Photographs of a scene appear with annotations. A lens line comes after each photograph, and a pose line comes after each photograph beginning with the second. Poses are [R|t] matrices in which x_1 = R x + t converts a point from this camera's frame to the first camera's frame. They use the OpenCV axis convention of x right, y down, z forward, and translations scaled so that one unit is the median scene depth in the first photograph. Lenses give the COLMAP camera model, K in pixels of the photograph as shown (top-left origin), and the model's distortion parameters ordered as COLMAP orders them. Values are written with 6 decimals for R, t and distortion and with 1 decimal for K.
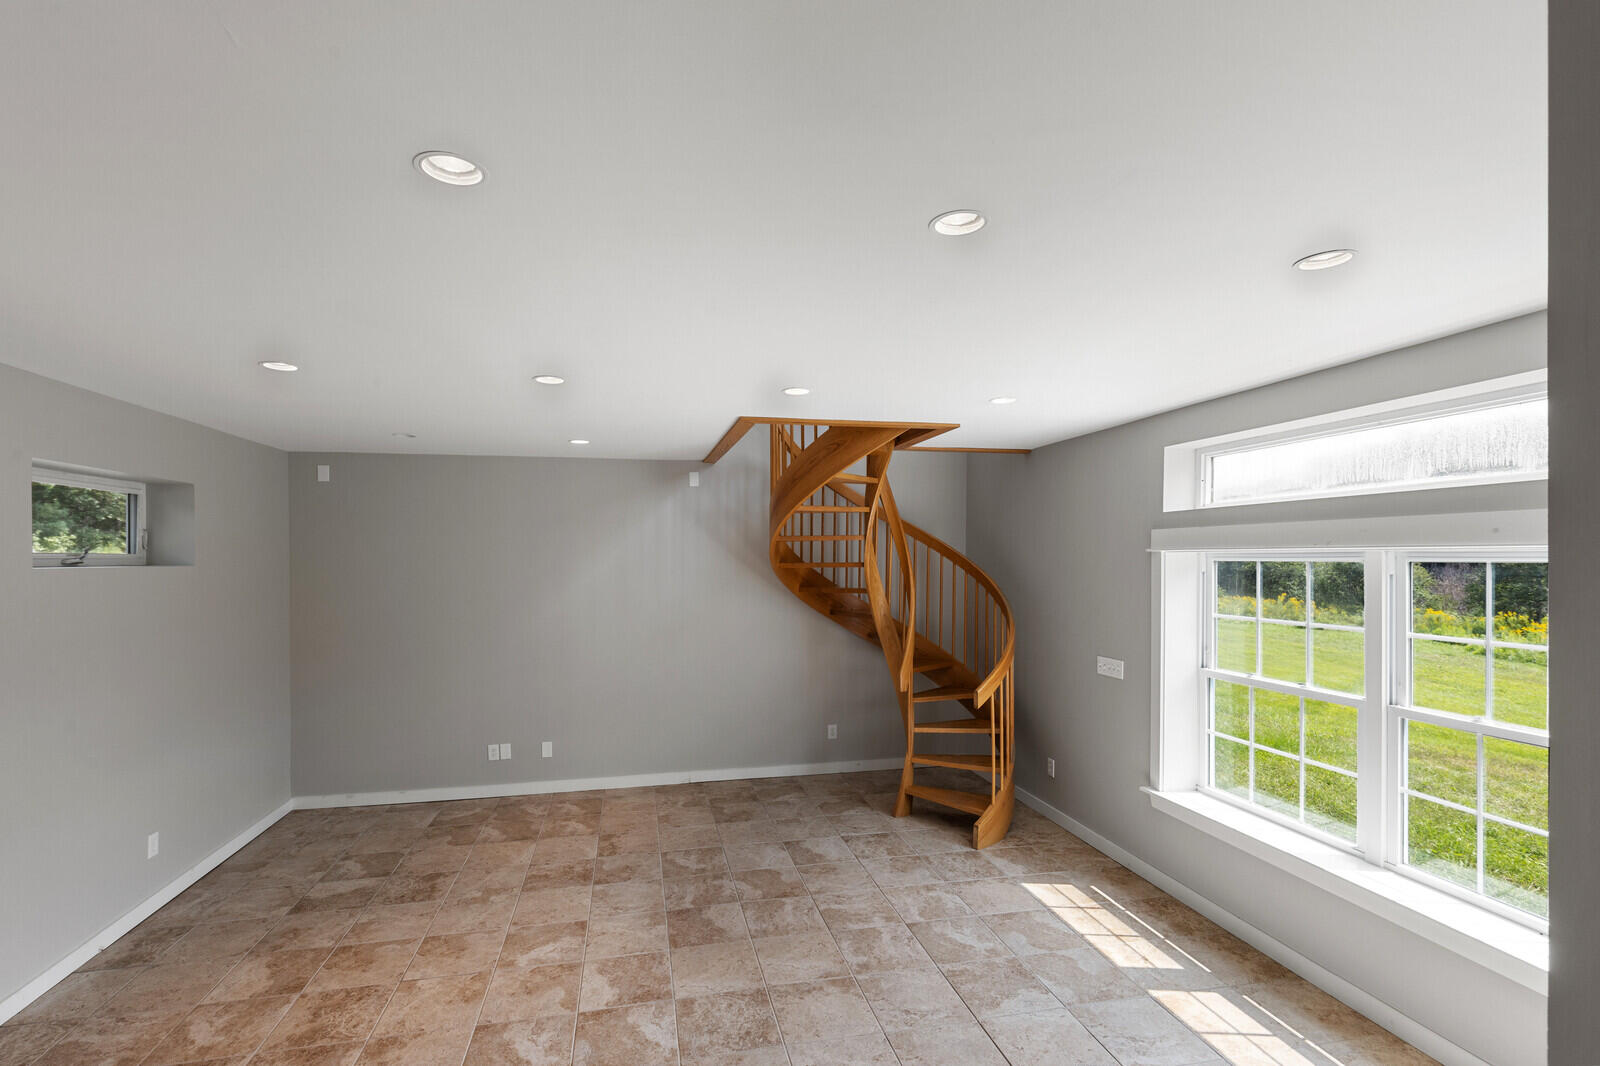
lens RADIAL K [[734.3, 0, 786.8], [0, 734.3, 545.2], [0, 0, 1]] dist [0.011718, -0.004273]
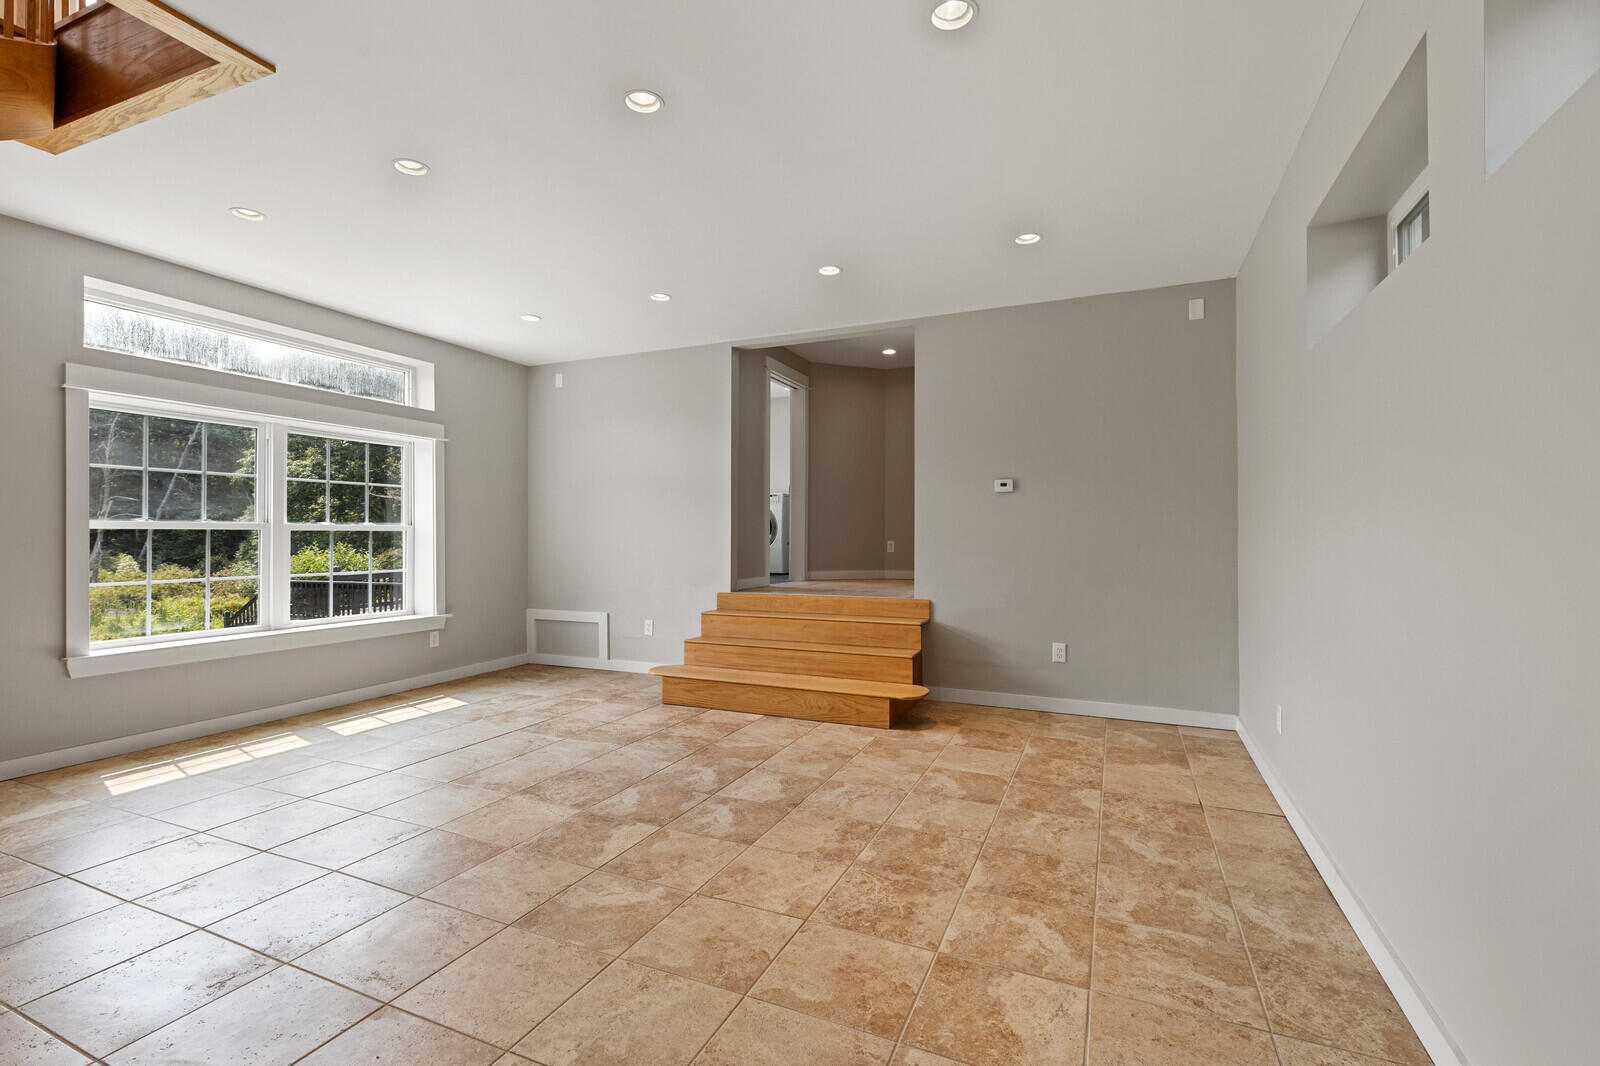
lens RADIAL K [[698.6, 0, 789.2], [0, 698.6, 529.4], [0, 0, 1]] dist [0.002801, 0.000208]
pose [[-0.806120, 0.005631, 0.591726, -0.725941], [-0.007403, 0.999781, -0.019599, 0.200298], [-0.591706, -0.020180, -0.805901, 1.247829]]
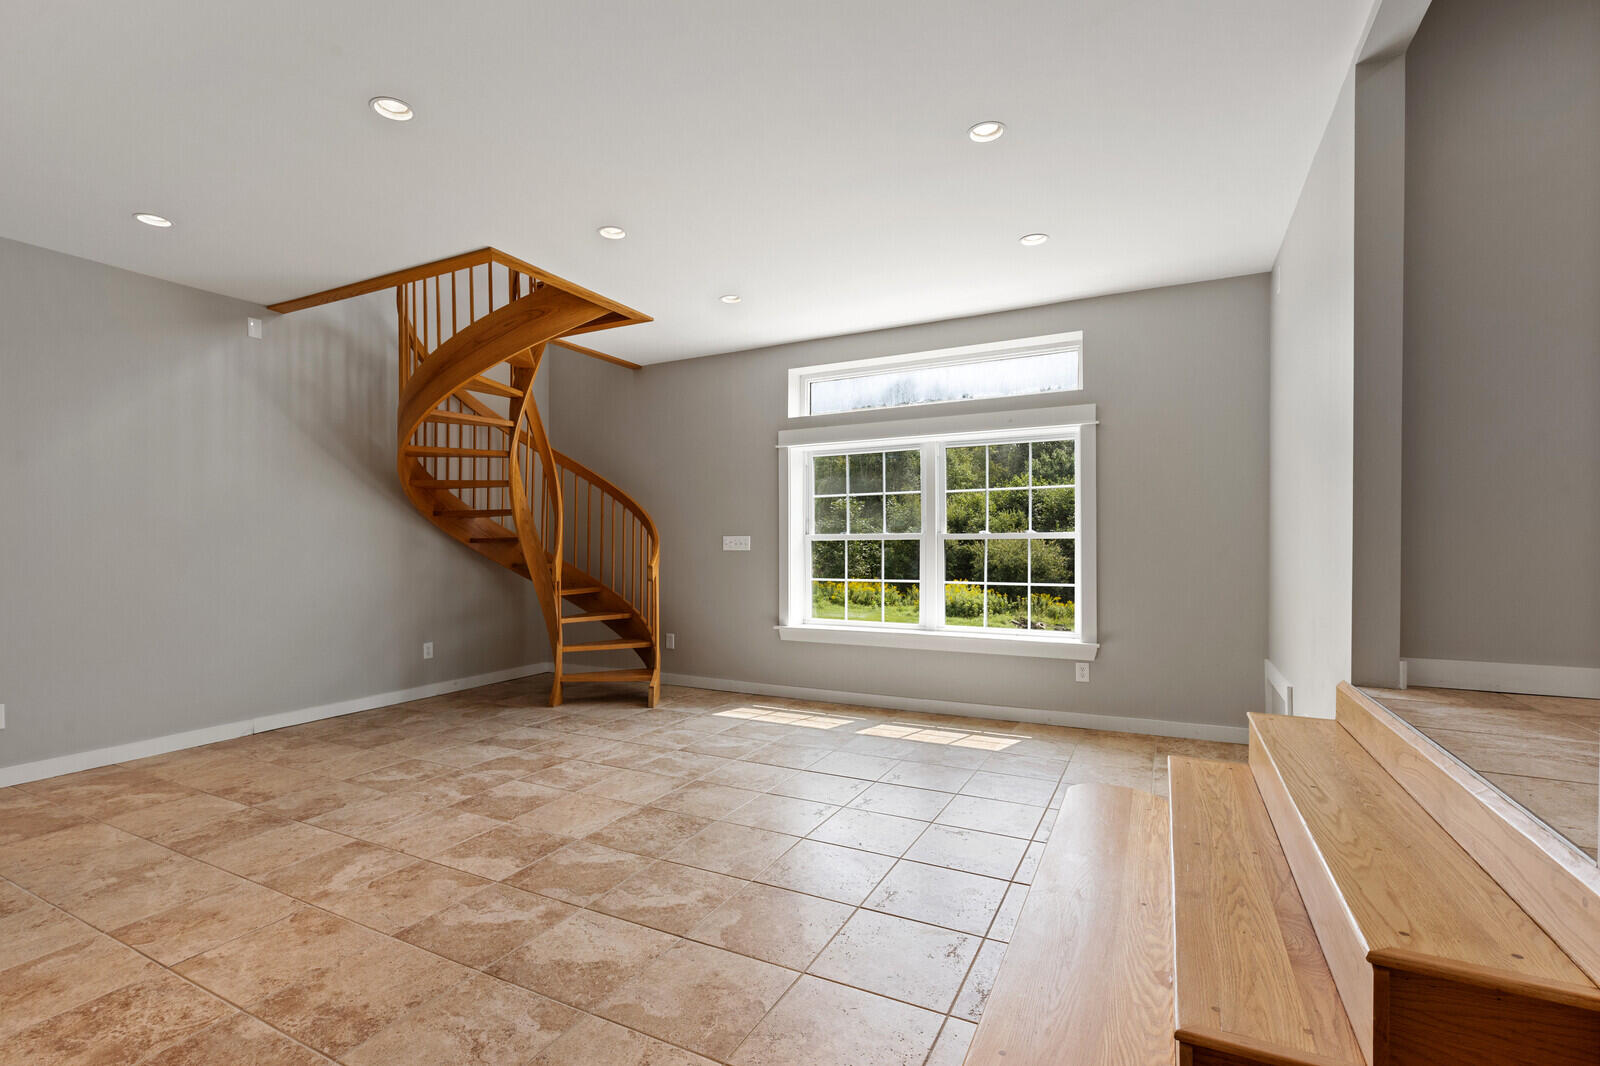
lens RADIAL K [[734.3, 0, 786.4], [0, 734.3, 542.8], [0, 0, 1]] dist [0.011718, -0.004273]
pose [[0.636147, -0.000964, 0.771567, -0.547145], [-0.005135, 0.999972, 0.005484, 0.184671], [-0.771551, -0.007451, 0.636124, 0.166137]]
